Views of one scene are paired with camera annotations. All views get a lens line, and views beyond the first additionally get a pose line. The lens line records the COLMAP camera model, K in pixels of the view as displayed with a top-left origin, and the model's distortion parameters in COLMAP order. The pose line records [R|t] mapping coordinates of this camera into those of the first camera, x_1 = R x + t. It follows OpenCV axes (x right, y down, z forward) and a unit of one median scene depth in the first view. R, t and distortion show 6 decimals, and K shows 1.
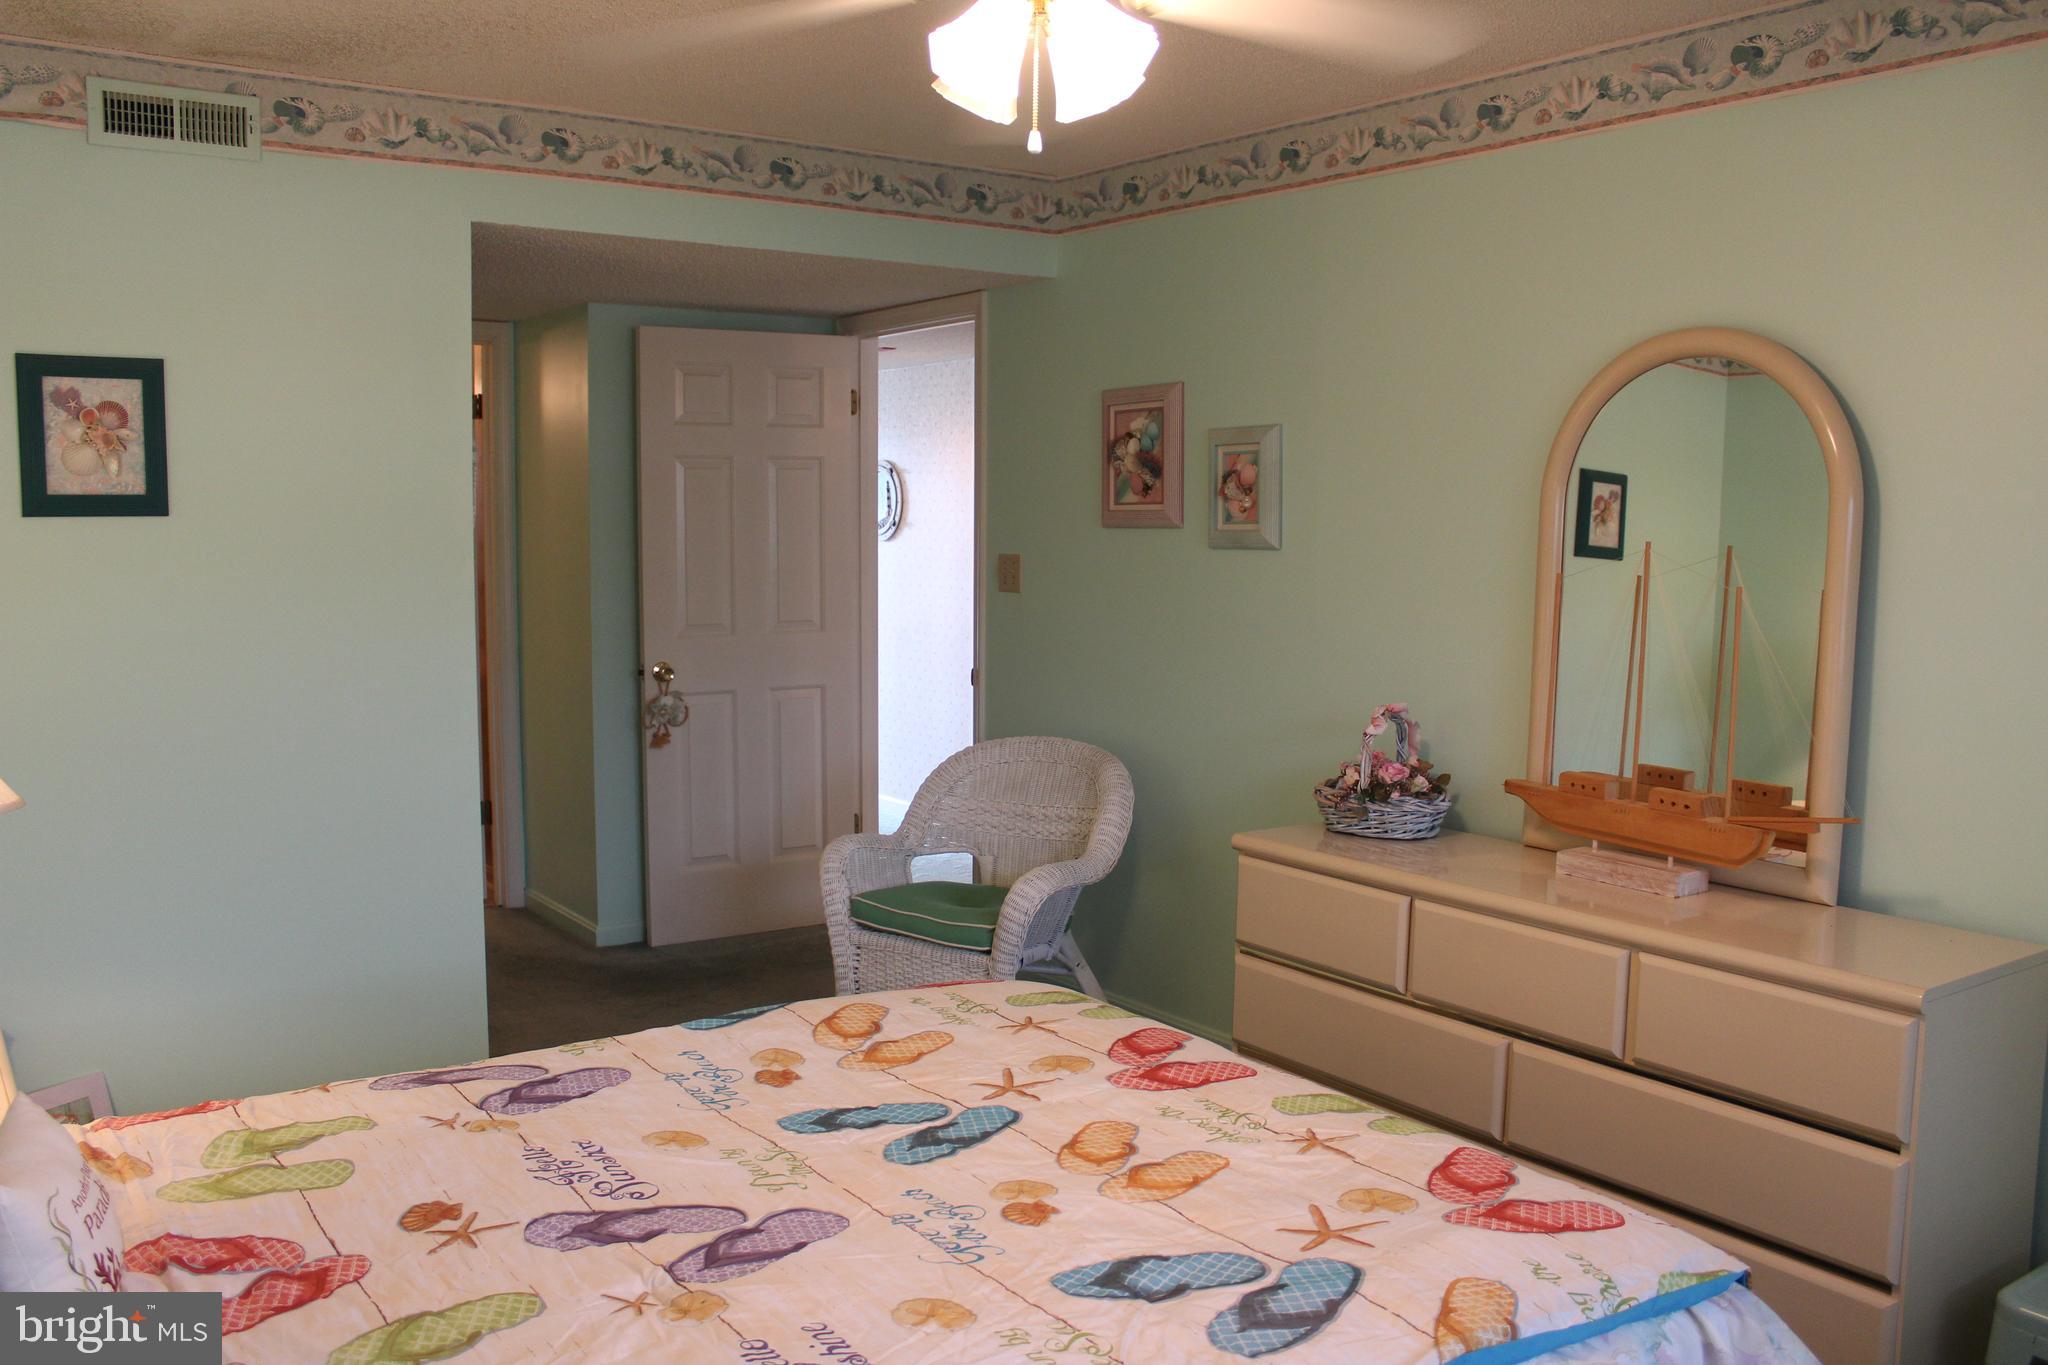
lens RADIAL K [[1693.5, 0, 1014.4], [0, 1693.5, 672.9], [0, 0, 1]] dist [-0.152298, 0.119852]
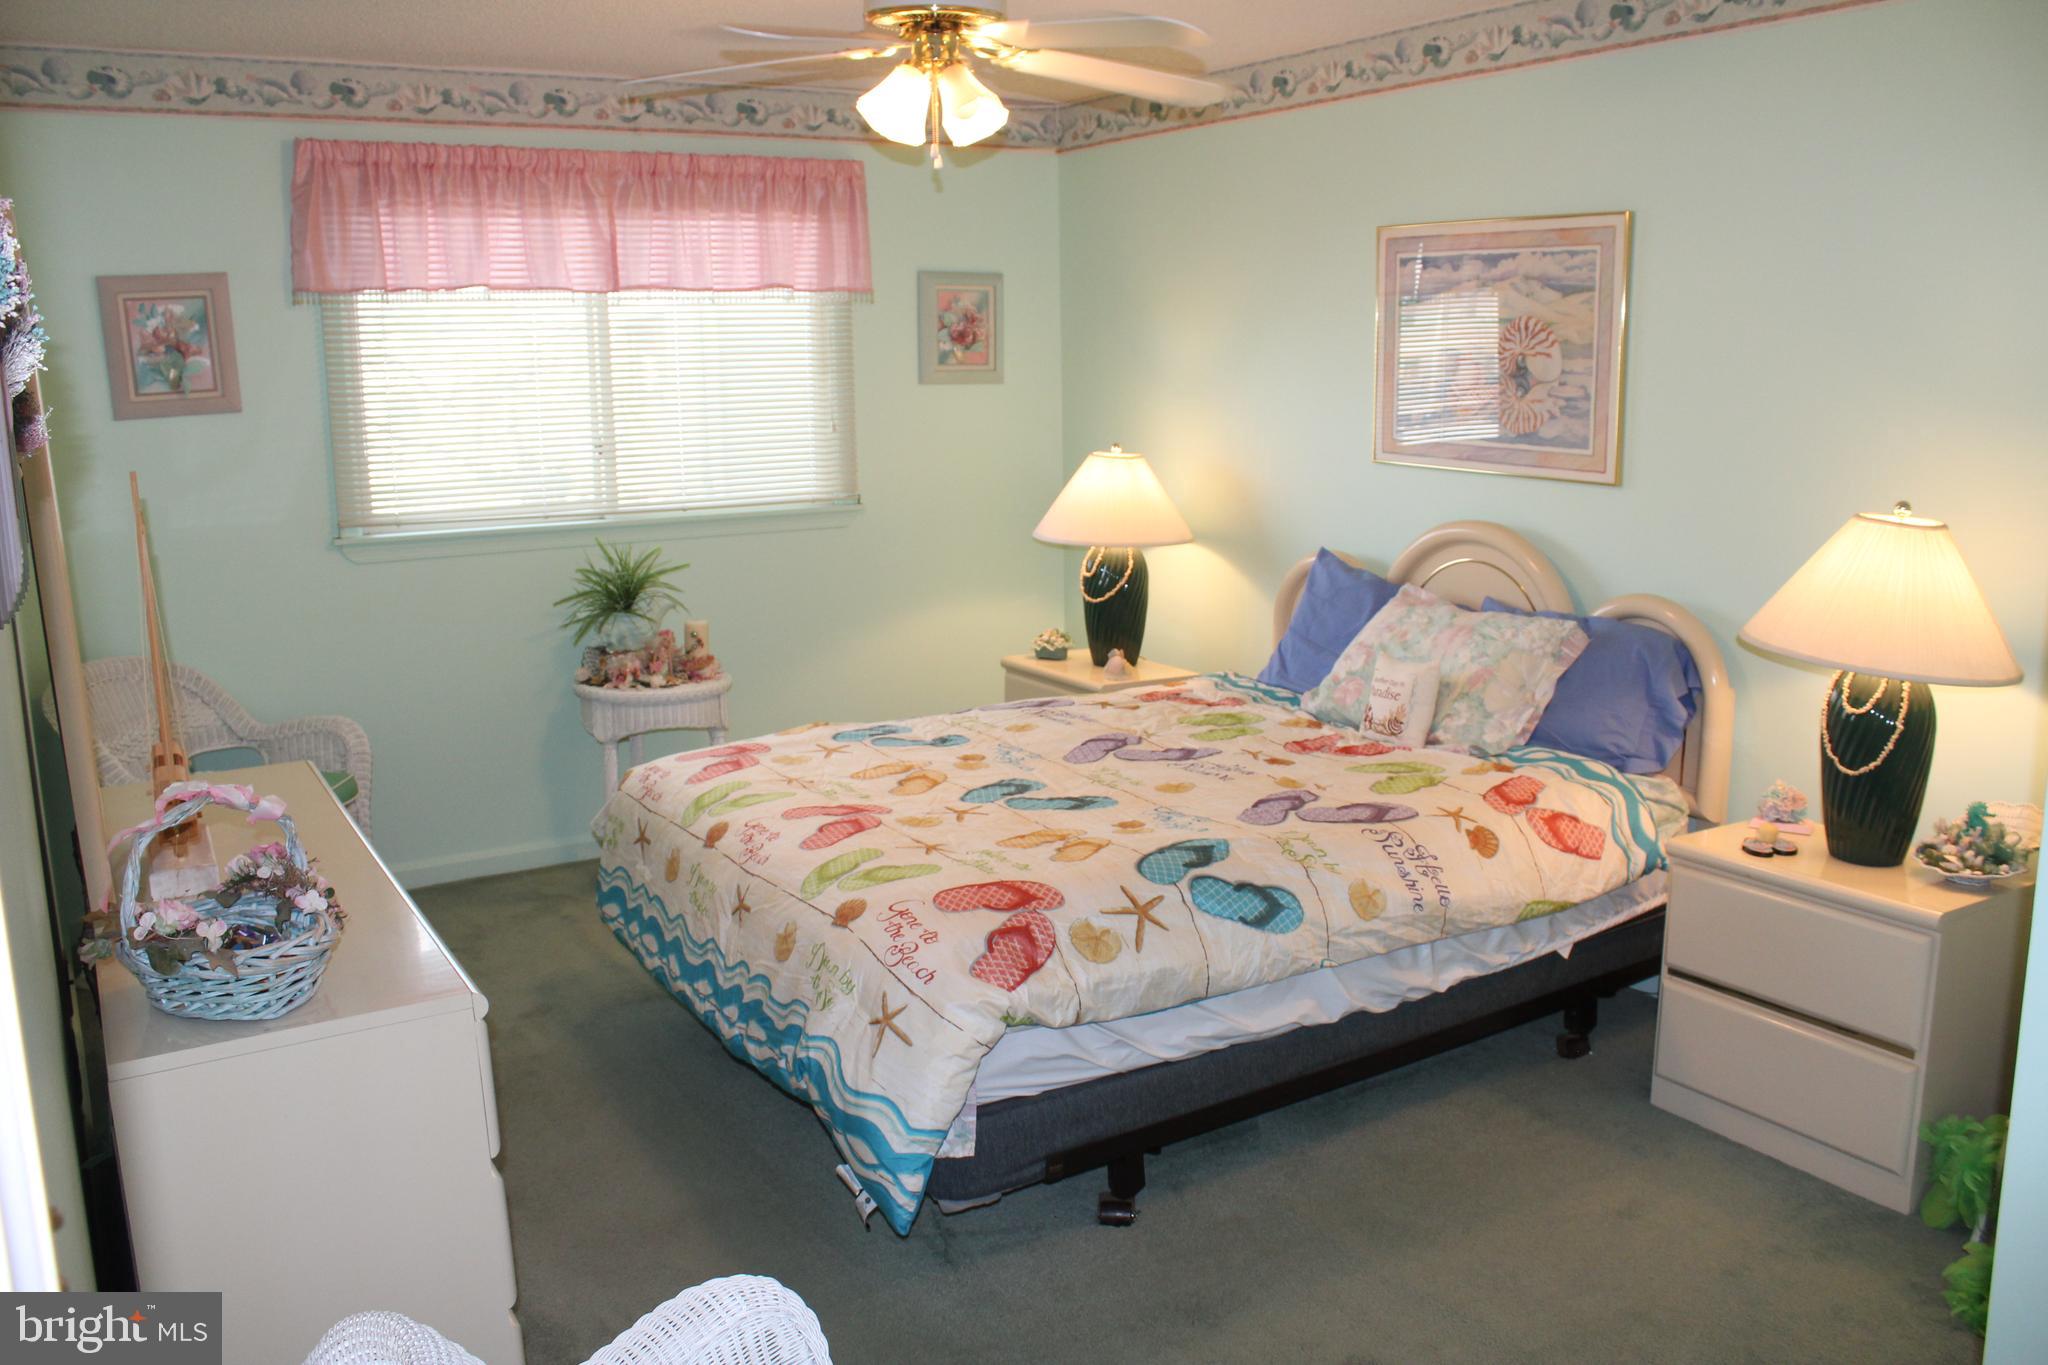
lens RADIAL K [[1693.5, 0, 1024.6], [0, 1693.5, 693.1], [0, 0, 1]] dist [-0.152298, 0.119852]
pose [[-0.997505, -0.002327, 0.070557, -0.169033], [0.018213, 0.957143, 0.289044, -0.283681], [-0.068206, 0.289608, -0.954712, 2.504115]]
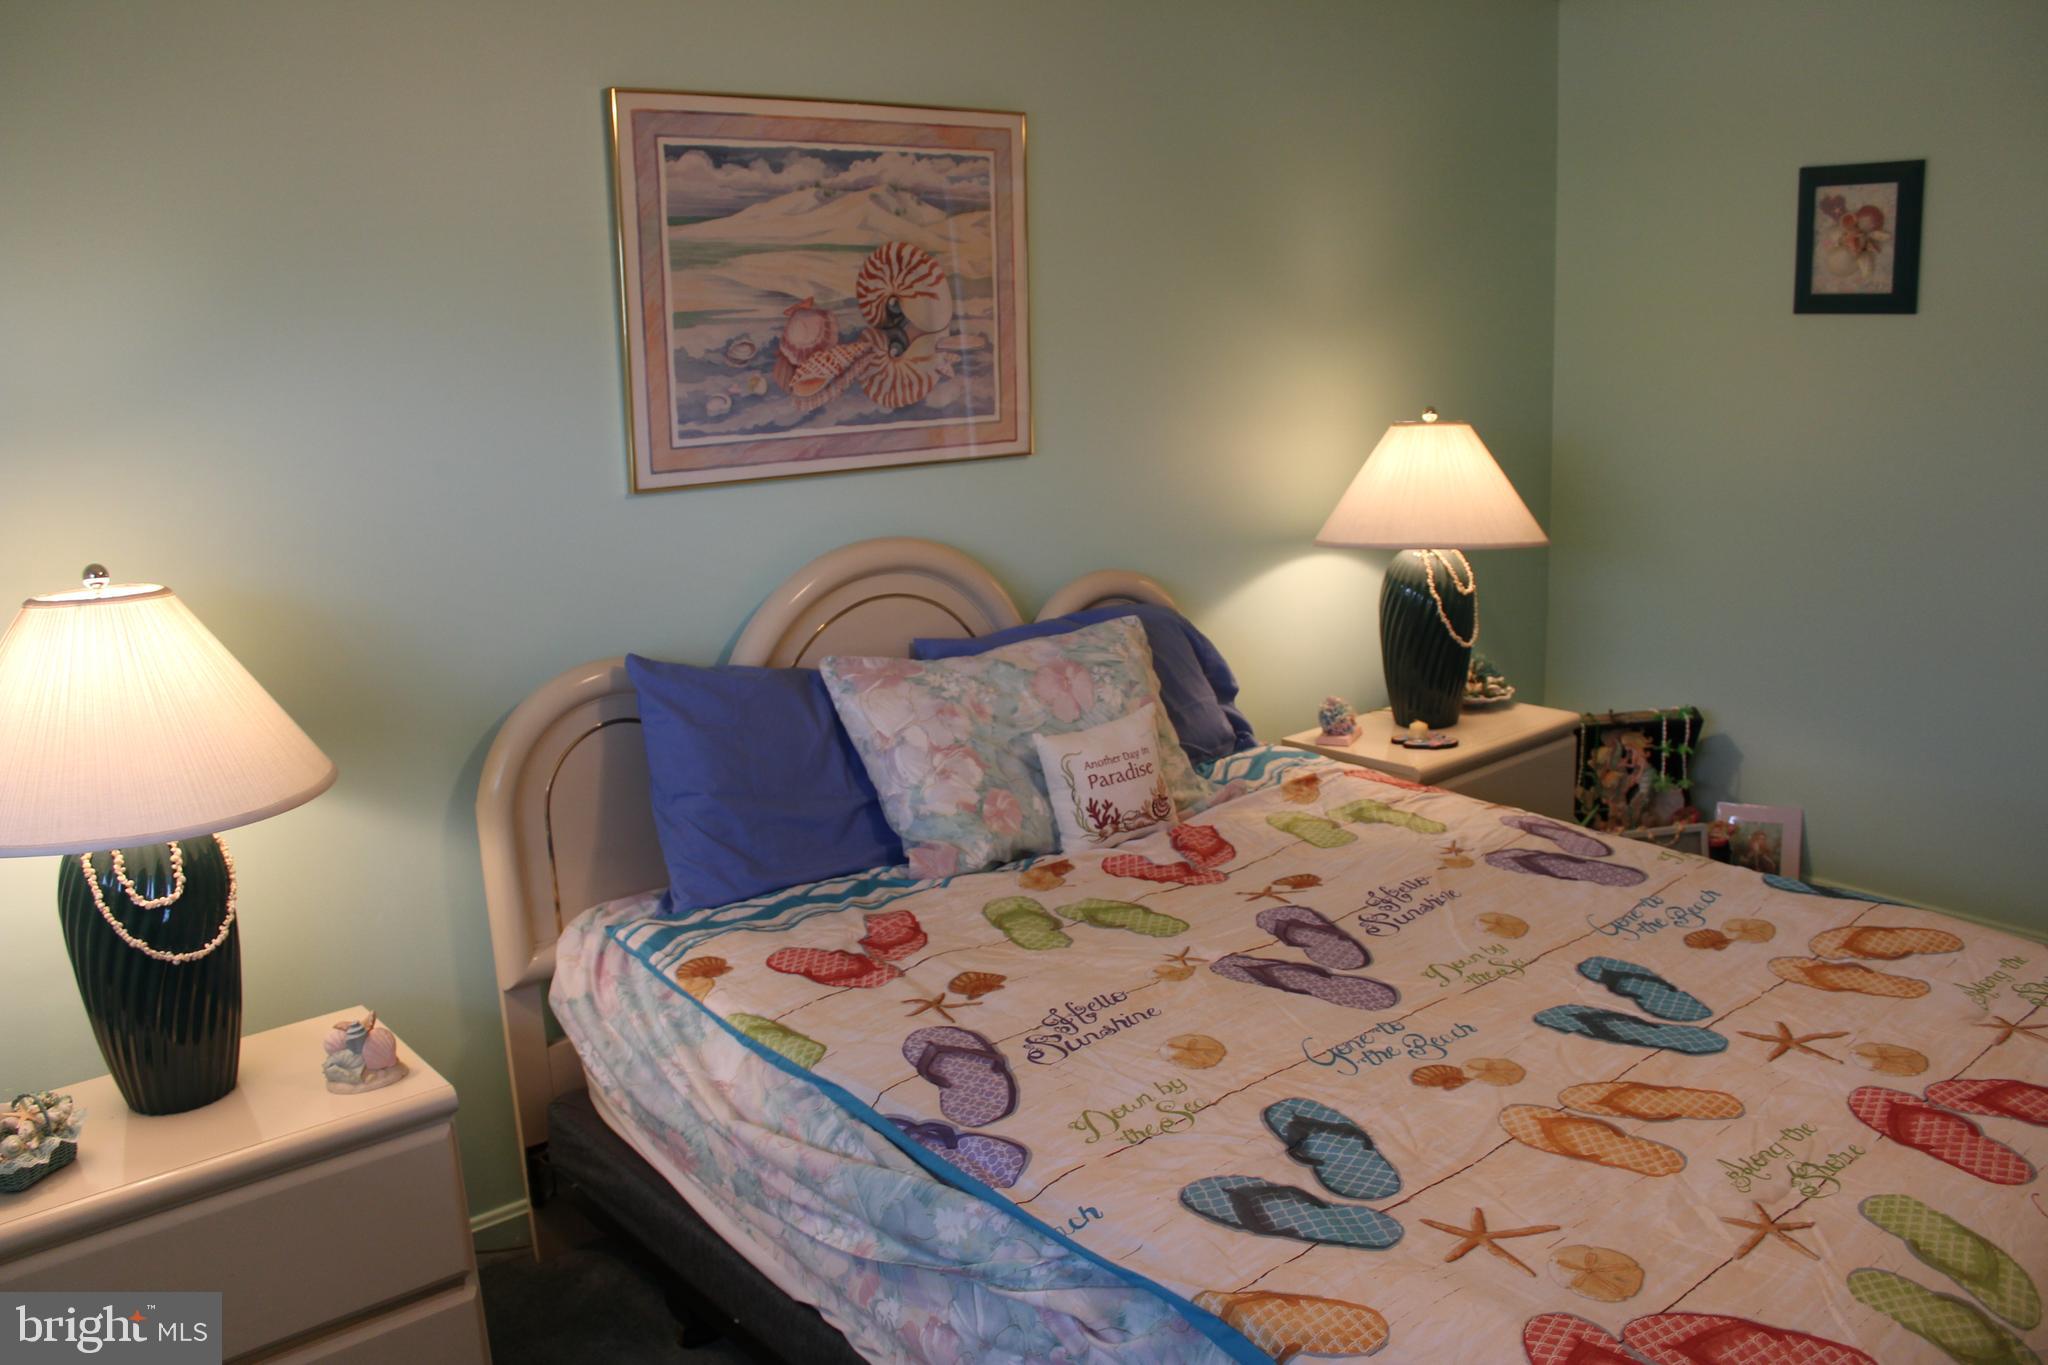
lens RADIAL K [[1693.5, 0, 1022.8], [0, 1693.5, 674.2], [0, 0, 1]] dist [-0.152298, 0.119852]
pose [[0.063139, 0.216317, -0.974280, 0.790427], [-0.058299, 0.975360, 0.212778, -0.093841], [0.996300, 0.043365, 0.074195, 0.580466]]
